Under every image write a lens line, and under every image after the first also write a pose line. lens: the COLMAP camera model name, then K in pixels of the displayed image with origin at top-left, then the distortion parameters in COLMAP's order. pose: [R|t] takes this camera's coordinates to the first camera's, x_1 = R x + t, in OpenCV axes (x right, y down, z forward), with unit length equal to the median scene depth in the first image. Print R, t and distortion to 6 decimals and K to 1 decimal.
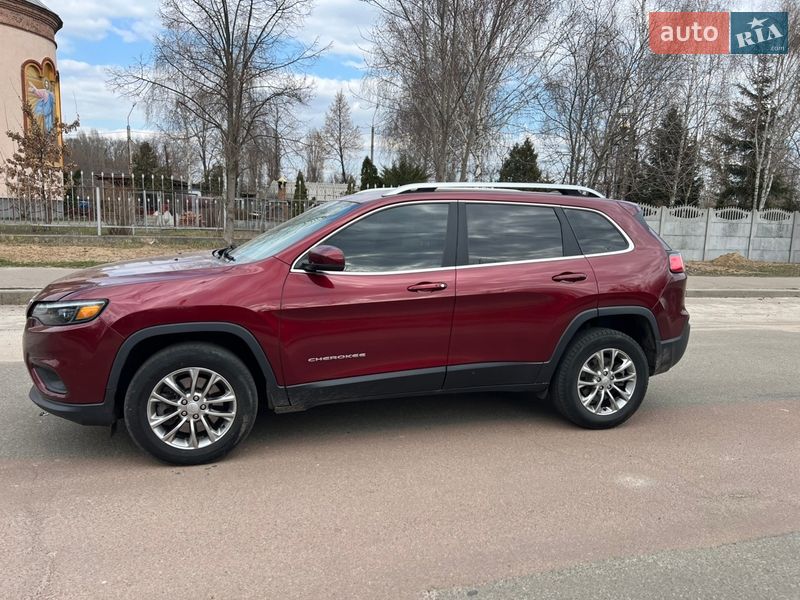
lens RADIAL K [[599.8, 0, 397.1], [0, 599.8, 303.6], [0, 0, 1]] dist [0.047600, -0.049777]
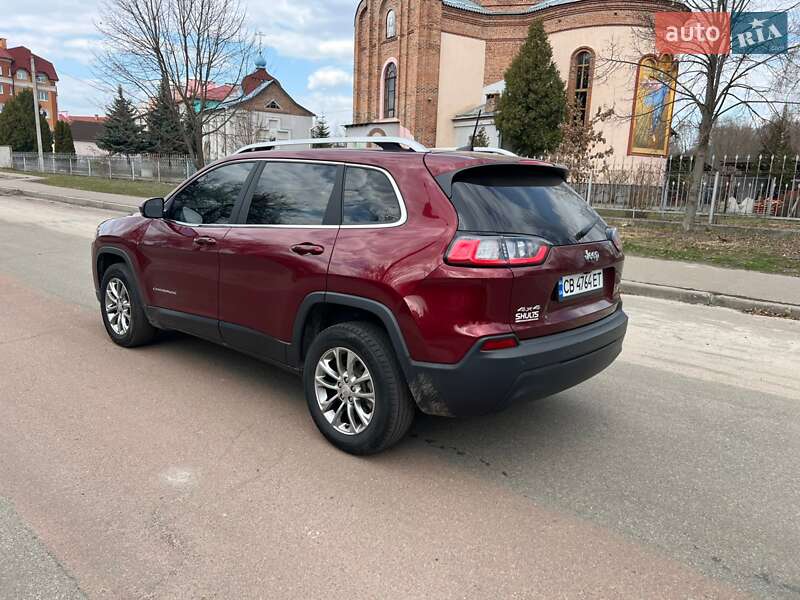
lens RADIAL K [[599.8, 0, 393.8], [0, 599.8, 297.3], [0, 0, 1]] dist [0.047600, -0.049777]
pose [[0.510234, 0.156273, -0.845719, 1.019504], [-0.149715, 0.984478, 0.091588, -0.068581], [0.846904, 0.079885, 0.525710, 0.646481]]
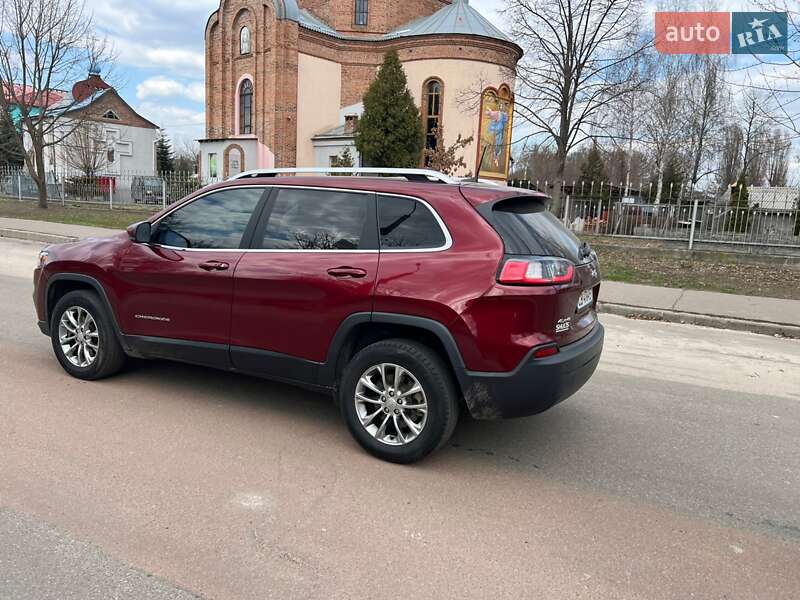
lens RADIAL K [[599.8, 0, 394.6], [0, 599.8, 295.6], [0, 0, 1]] dist [0.047600, -0.049777]
pose [[0.711041, 0.112173, -0.694146, 0.912419], [-0.131325, 0.991008, 0.025625, -0.039663], [0.690779, 0.072938, 0.719378, 0.406741]]
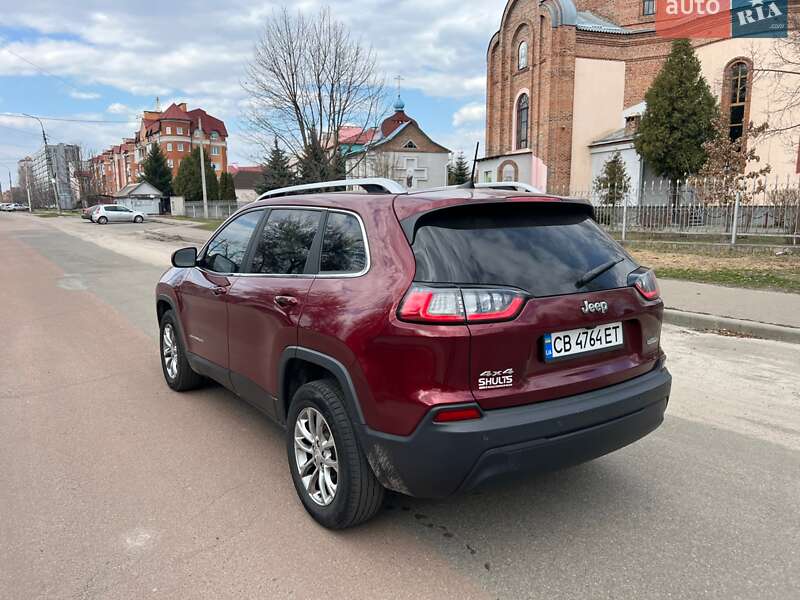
lens RADIAL K [[599.8, 0, 393.5], [0, 599.8, 301.5], [0, 0, 1]] dist [0.047600, -0.049777]
pose [[0.293952, 0.112963, -0.949121, 1.031285], [-0.127874, 0.988713, 0.078072, -0.116111], [0.947228, 0.098418, 0.305079, 0.860946]]
